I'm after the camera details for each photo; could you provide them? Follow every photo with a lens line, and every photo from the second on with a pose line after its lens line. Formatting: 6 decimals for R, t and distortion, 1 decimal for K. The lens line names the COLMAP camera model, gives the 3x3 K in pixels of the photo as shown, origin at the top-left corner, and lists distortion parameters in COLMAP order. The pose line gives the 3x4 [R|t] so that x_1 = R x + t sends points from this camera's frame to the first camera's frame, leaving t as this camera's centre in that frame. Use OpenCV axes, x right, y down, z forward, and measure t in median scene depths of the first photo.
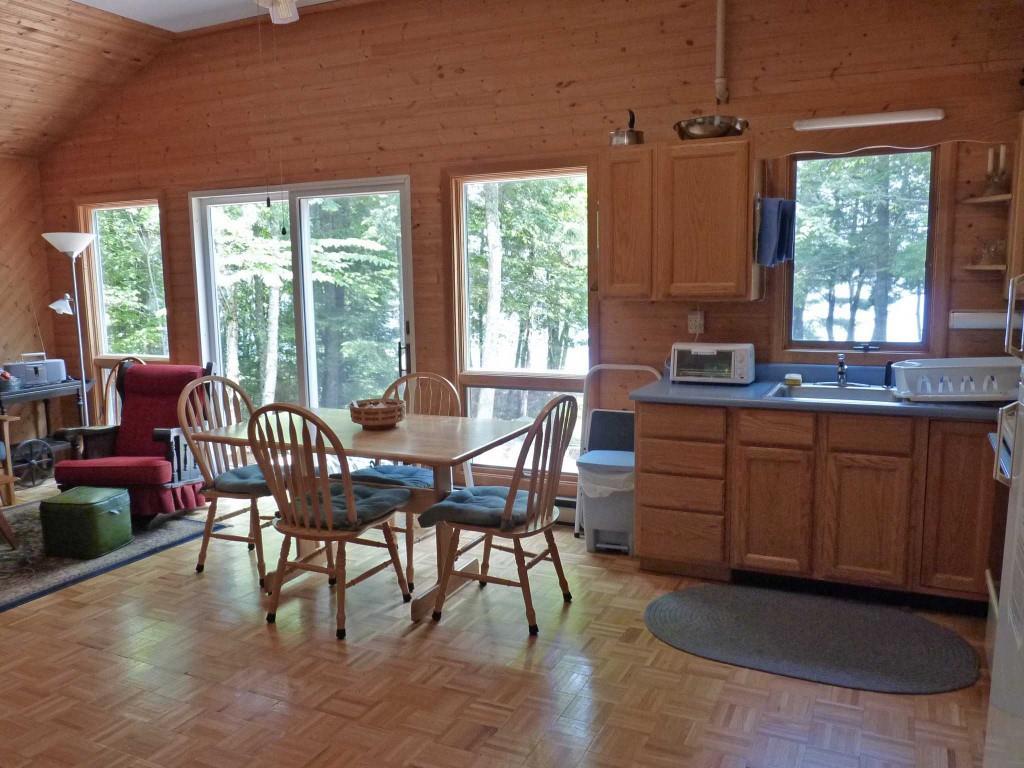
lens RADIAL K [[816.2, 0, 512.0], [0, 816.2, 384.0], [0, 0, 1]] dist [-0.025376, 0.005353]
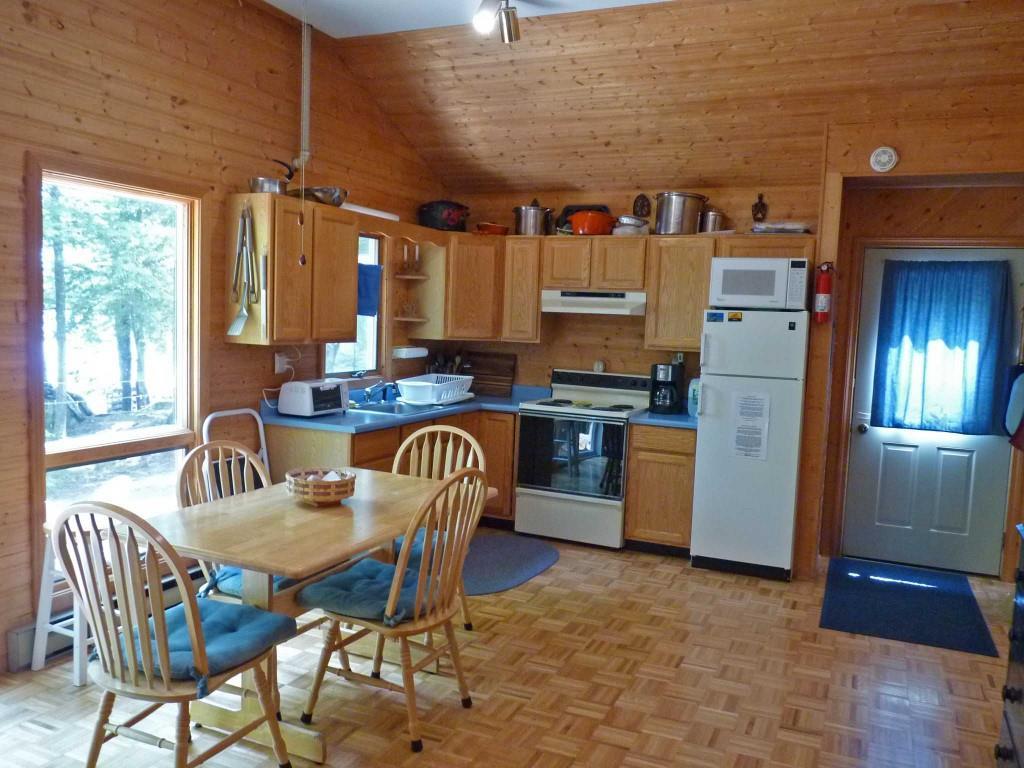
lens RADIAL K [[816.2, 0, 512.0], [0, 816.2, 384.0], [0, 0, 1]] dist [-0.025376, 0.005353]
pose [[-0.030888, -0.070210, 0.997054, -0.987197], [0.092431, 0.993055, 0.072791, -0.111910], [-0.995240, 0.094407, -0.024184, 0.817693]]
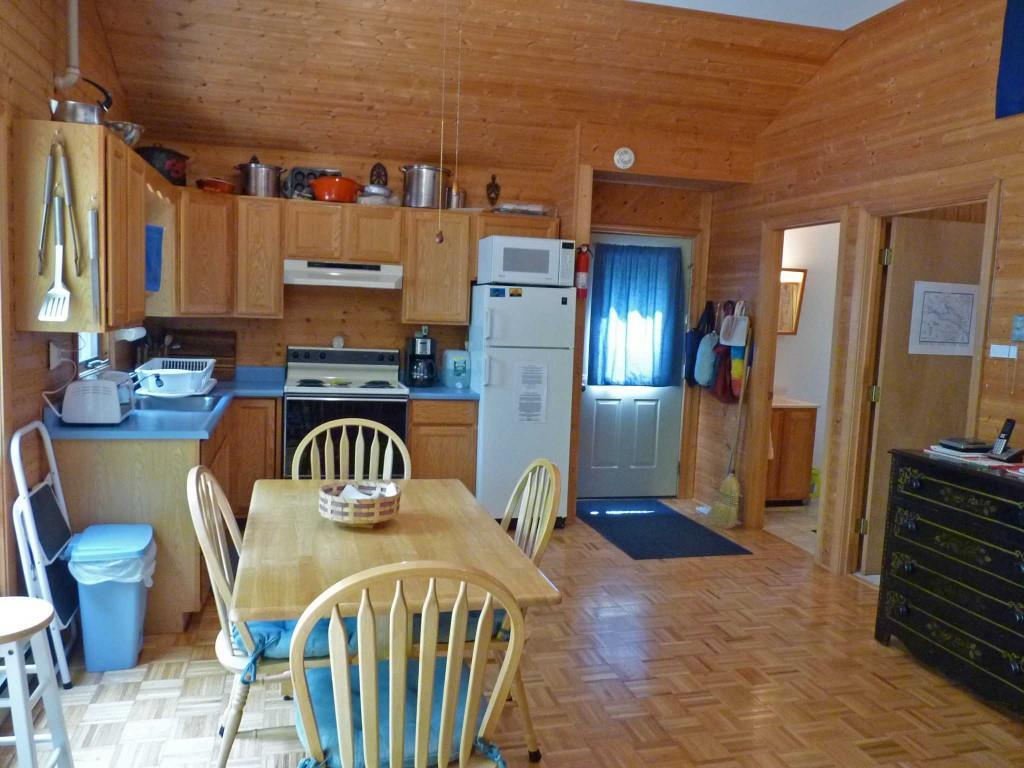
lens RADIAL K [[816.2, 0, 512.0], [0, 816.2, 384.0], [0, 0, 1]] dist [-0.025376, 0.005353]
pose [[-0.647404, -0.090926, 0.756704, -0.755258], [0.065386, 0.982571, 0.174008, -0.180384], [-0.759337, 0.162132, -0.630175, 1.334027]]
